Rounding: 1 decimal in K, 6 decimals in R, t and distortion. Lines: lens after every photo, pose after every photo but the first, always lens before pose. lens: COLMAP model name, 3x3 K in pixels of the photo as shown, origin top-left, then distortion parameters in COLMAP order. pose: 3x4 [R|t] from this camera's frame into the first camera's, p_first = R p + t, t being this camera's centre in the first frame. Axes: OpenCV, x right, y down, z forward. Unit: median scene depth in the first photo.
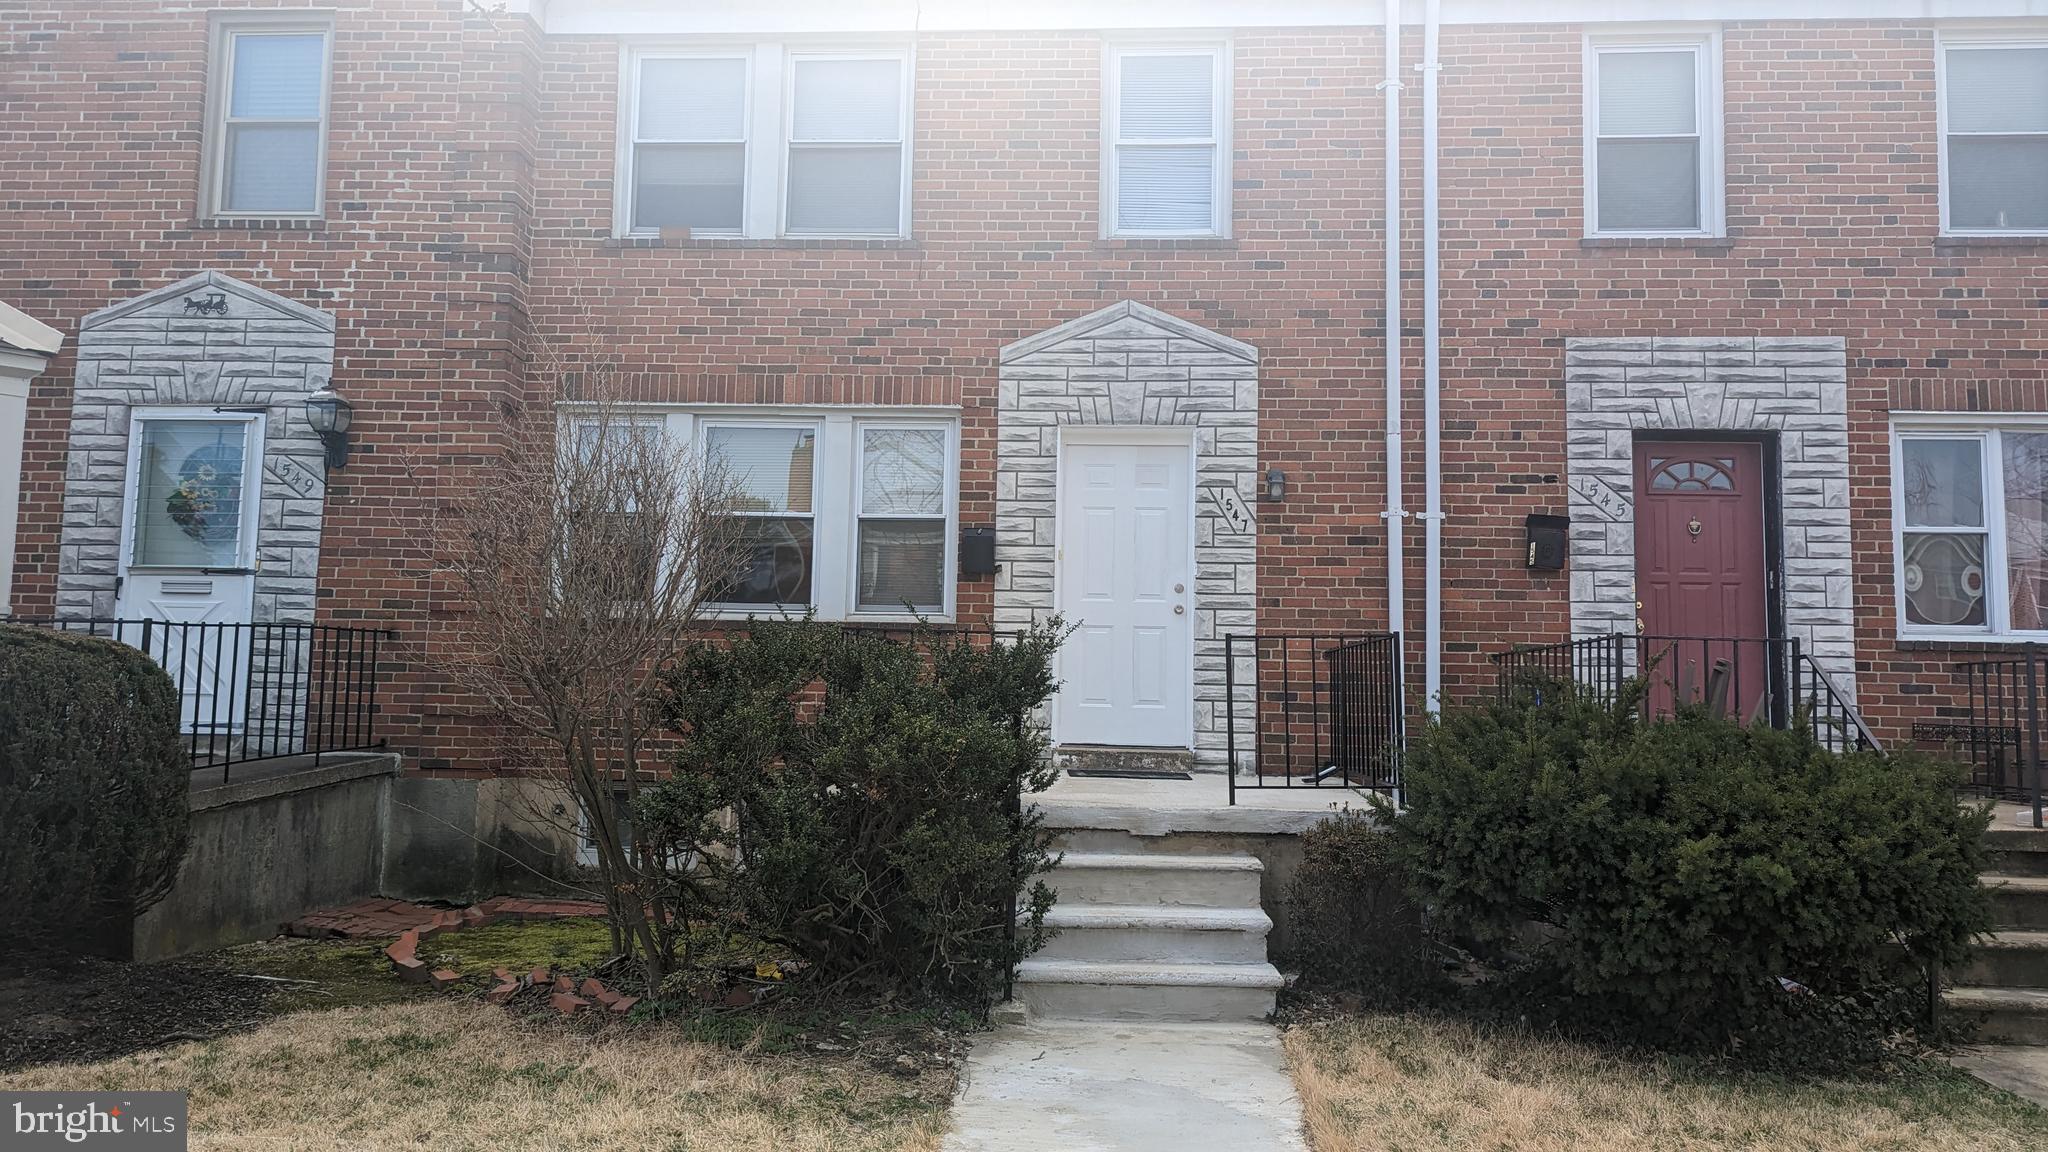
lens RADIAL K [[1439.2, 0, 1024.0], [0, 1439.2, 576.0], [0, 0, 1]] dist [0.071591, -0.077476]
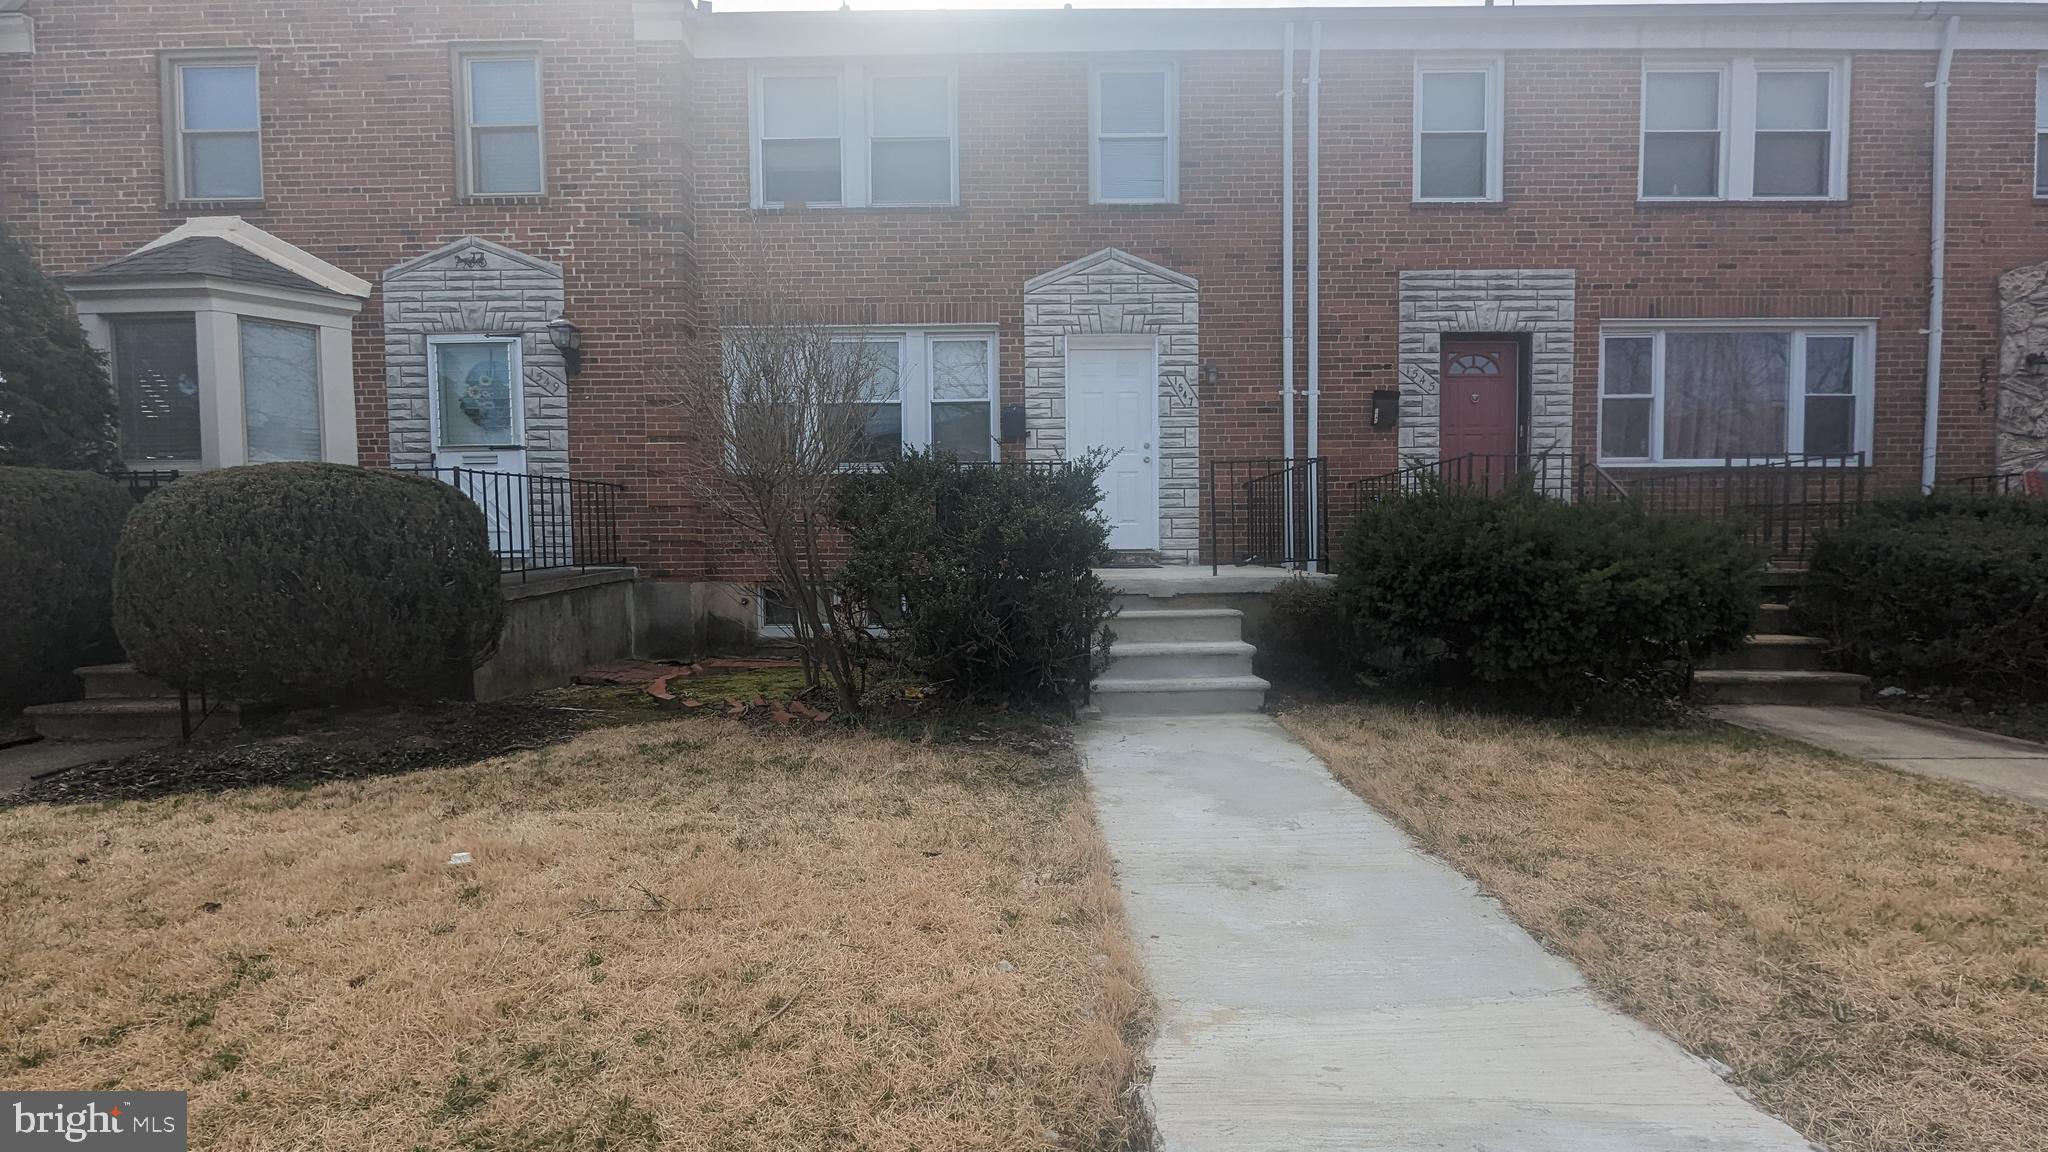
lens RADIAL K [[840.4, 0, 1027.3], [0, 840.4, 605.4], [0, 0, 1]] dist [-0.007710, -0.000049]
pose [[0.998008, -0.032126, 0.054298, -0.072046], [0.023699, 0.988512, 0.149276, 0.040499], [-0.058470, -0.147692, 0.987304, 0.110986]]
